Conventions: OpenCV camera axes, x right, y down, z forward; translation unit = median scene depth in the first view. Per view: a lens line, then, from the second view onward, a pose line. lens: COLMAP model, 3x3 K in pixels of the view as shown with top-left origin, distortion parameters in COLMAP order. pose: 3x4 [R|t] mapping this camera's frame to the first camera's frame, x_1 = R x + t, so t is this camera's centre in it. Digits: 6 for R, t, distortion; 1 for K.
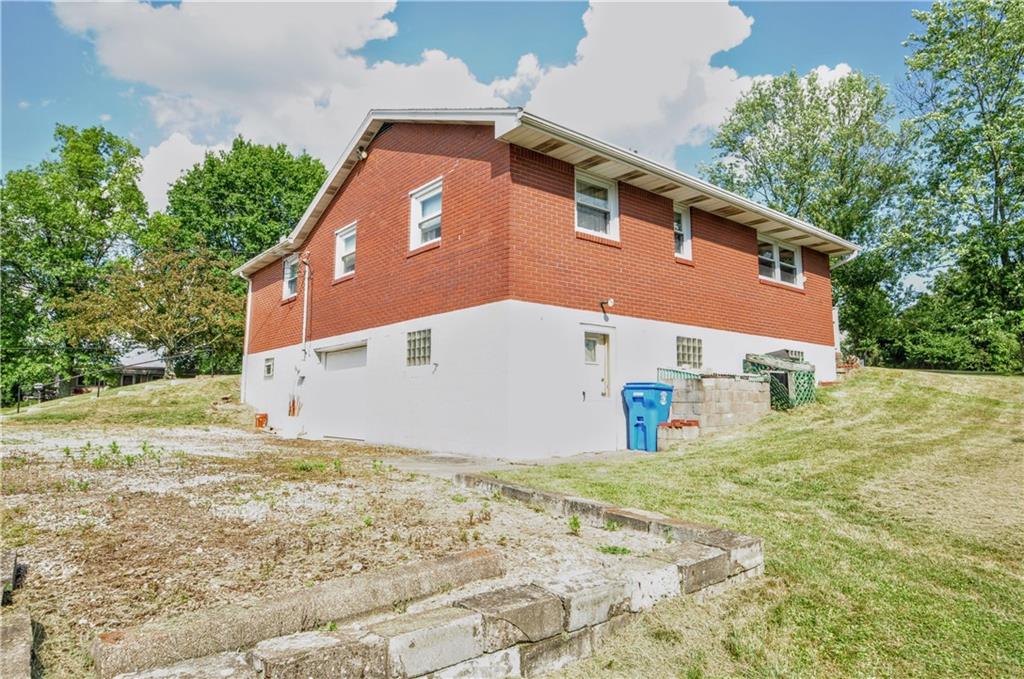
lens RADIAL K [[615.8, 0, 512.0], [0, 615.8, 339.5], [0, 0, 1]] dist [-0.029664, -0.001069]
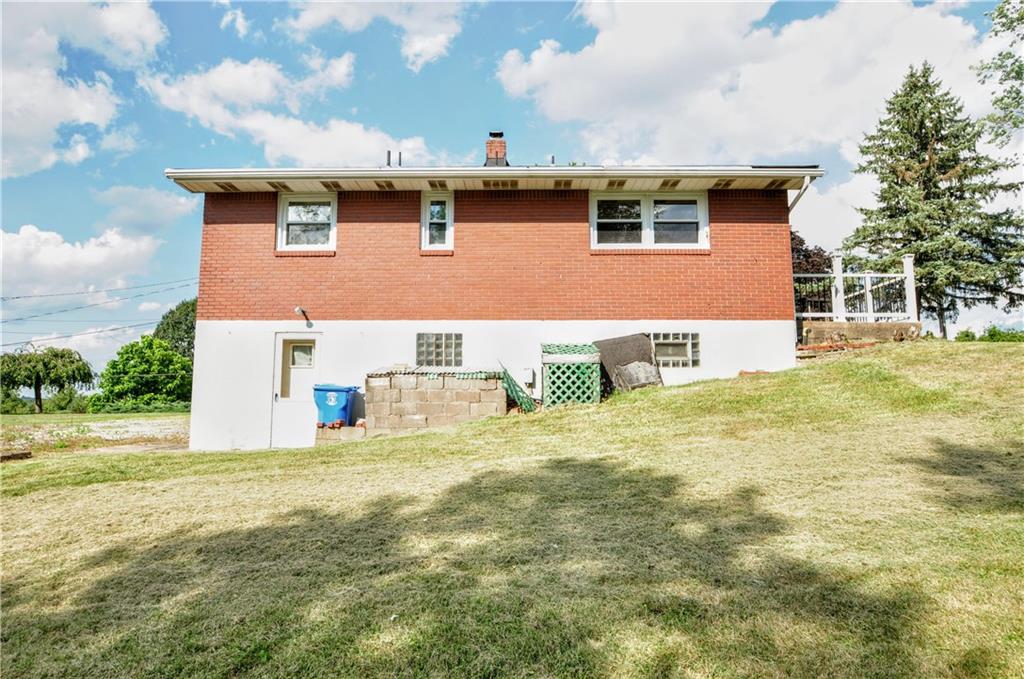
lens RADIAL K [[647.3, 0, 512.0], [0, 647.3, 339.5], [0, 0, 1]] dist [-0.028038, -0.000229]
pose [[0.761924, -0.070568, -0.643811, 1.006846], [0.069257, 0.997224, -0.027342, 0.040328], [0.643953, -0.023756, 0.764696, 0.321091]]
